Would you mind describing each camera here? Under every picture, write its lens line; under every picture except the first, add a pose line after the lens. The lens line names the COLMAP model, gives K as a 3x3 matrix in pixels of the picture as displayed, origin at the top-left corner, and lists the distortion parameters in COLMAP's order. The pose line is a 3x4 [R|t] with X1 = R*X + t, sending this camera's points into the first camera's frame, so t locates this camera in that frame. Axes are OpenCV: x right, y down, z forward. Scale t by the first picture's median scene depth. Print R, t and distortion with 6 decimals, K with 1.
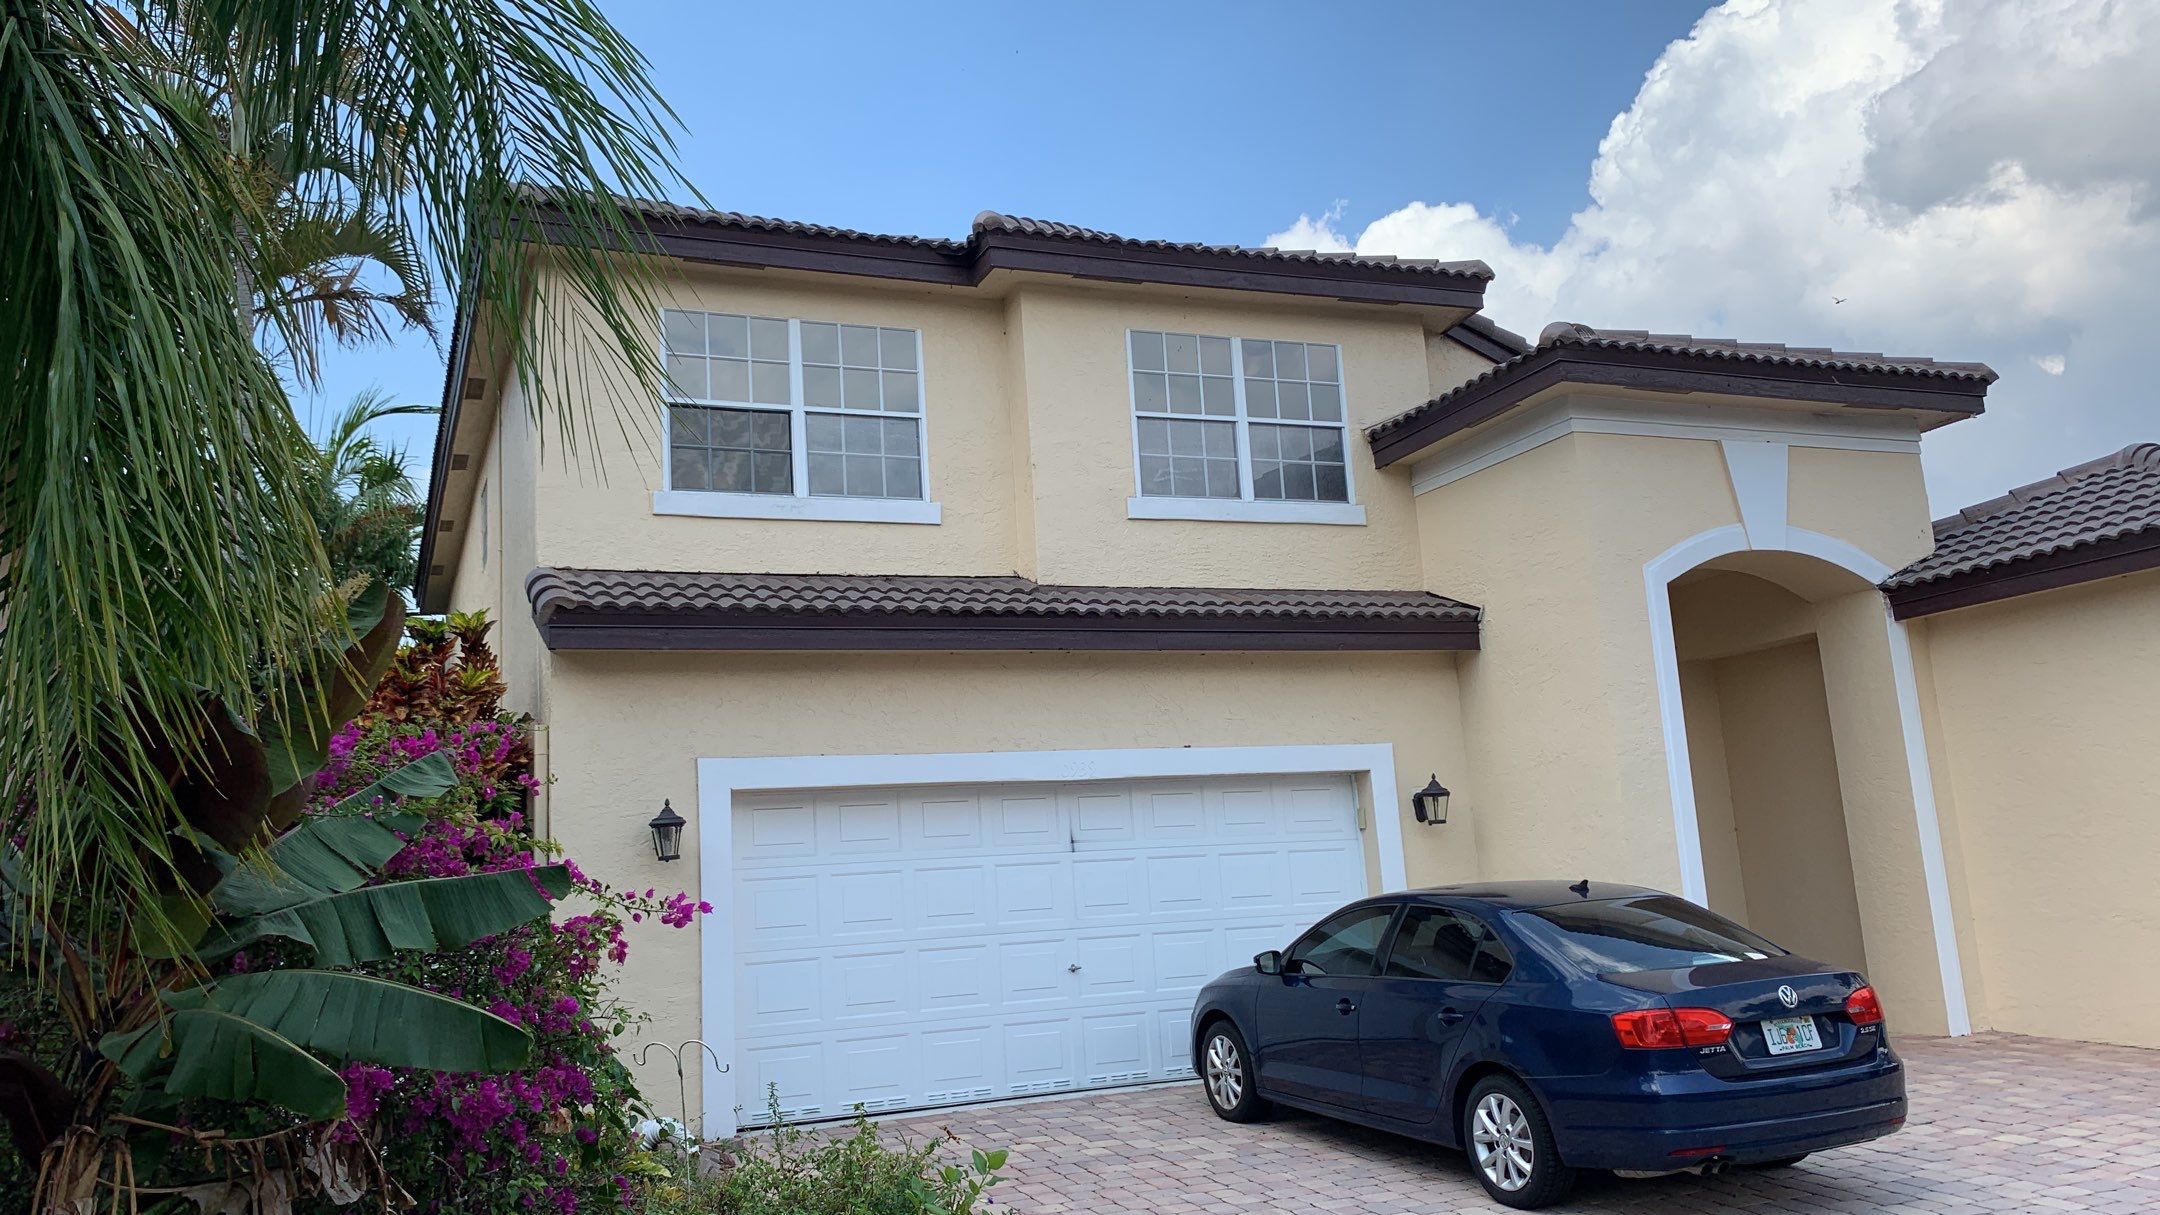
lens RADIAL K [[1630.2, 0, 1080.0], [0, 1630.2, 607.5], [0, 0, 1]] dist [0.148731, -0.269432]
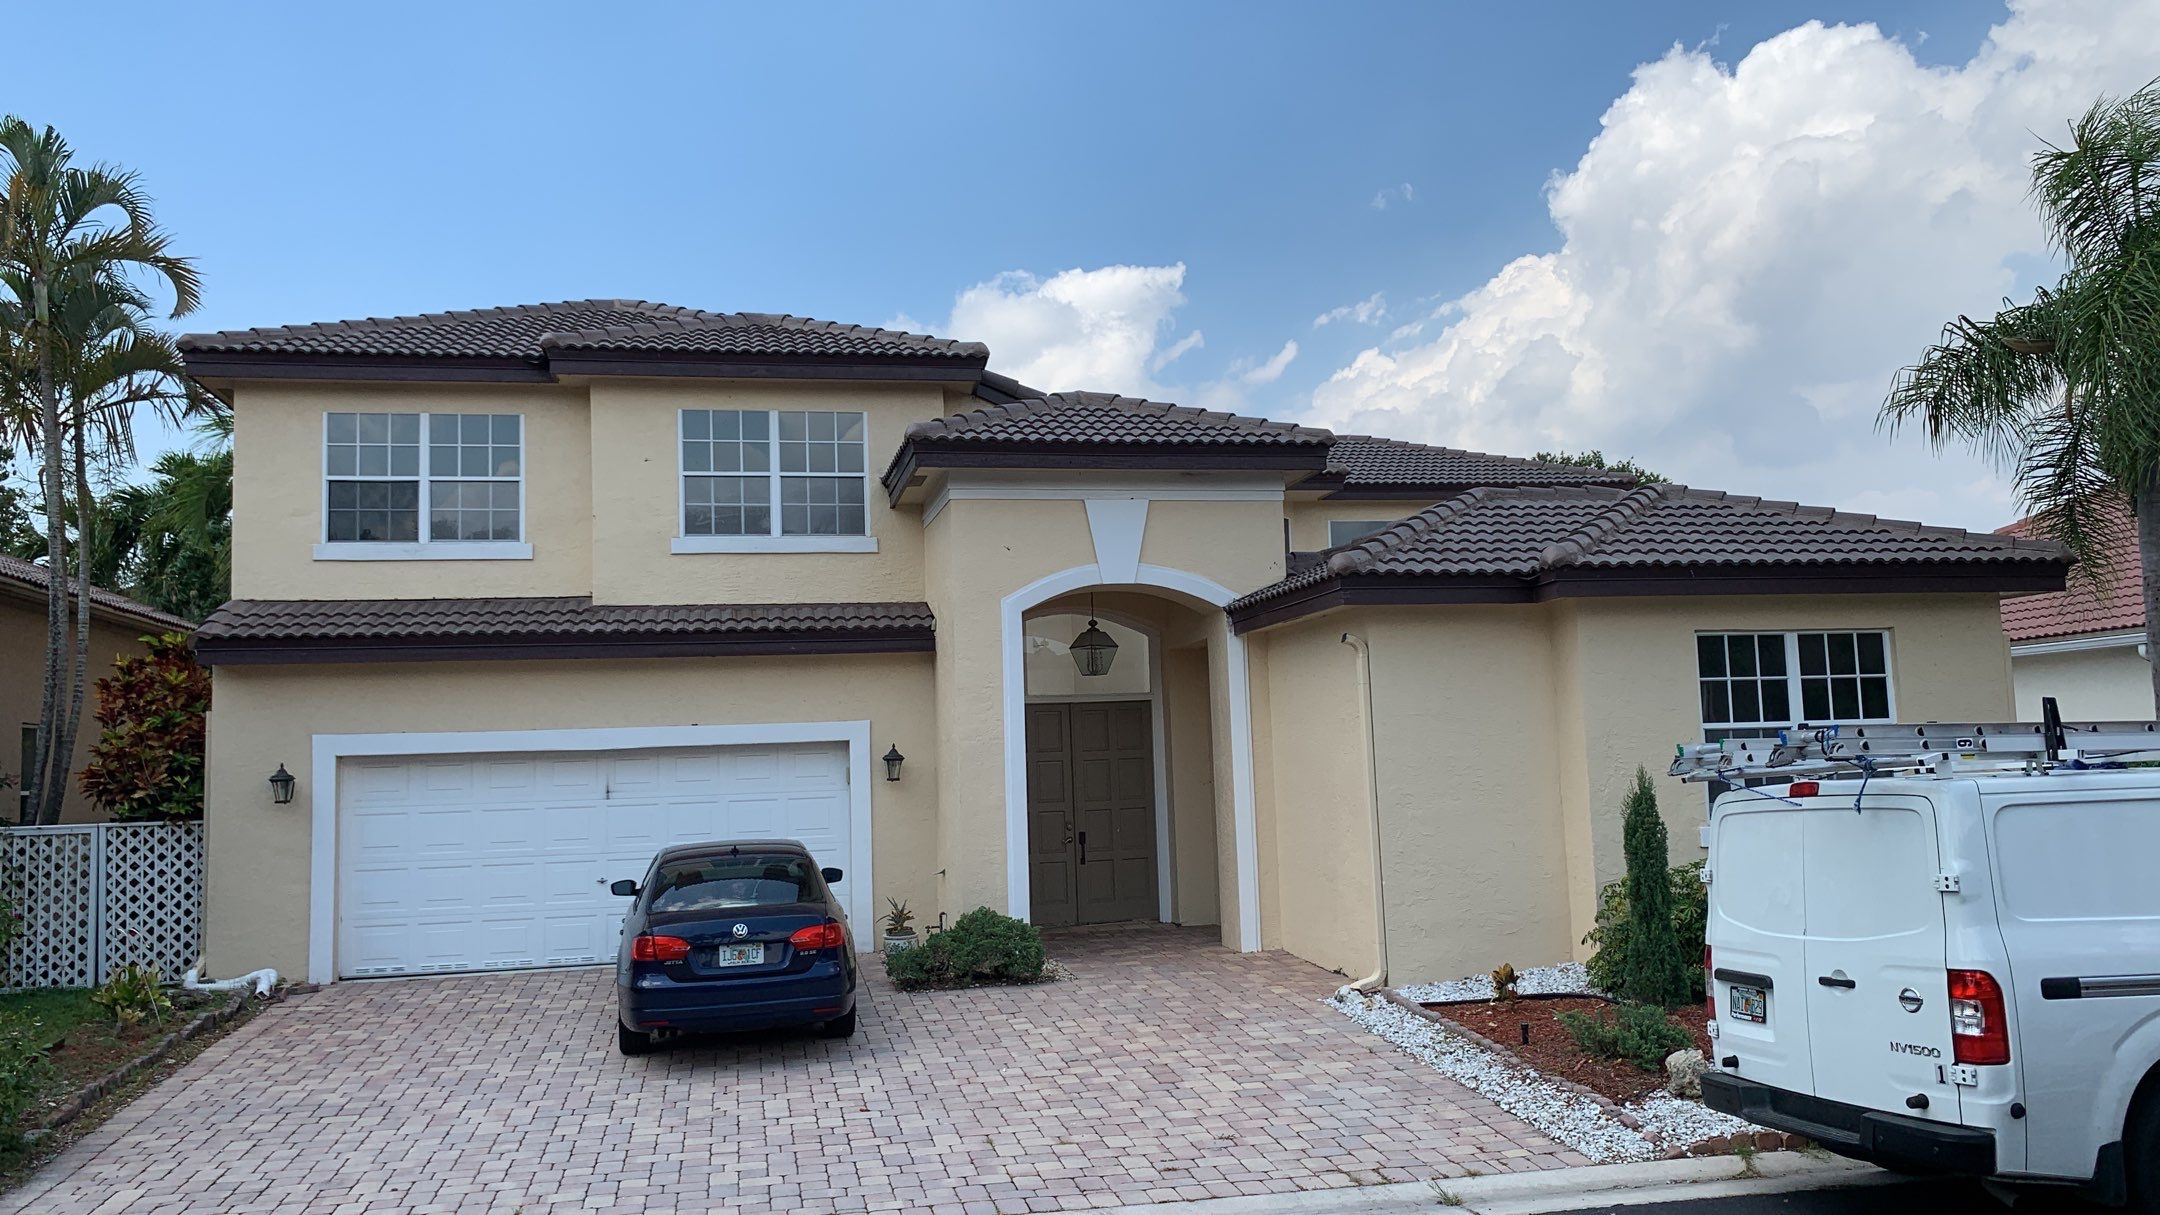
lens RADIAL K [[1630.2, 0, 1080.0], [0, 1630.2, 607.5], [0, 0, 1]] dist [0.148731, -0.269432]
pose [[0.982066, 0.010583, -0.188239, 0.633985], [0.005795, 0.996257, 0.086245, -0.128430], [0.188447, -0.085789, 0.978329, -0.281234]]
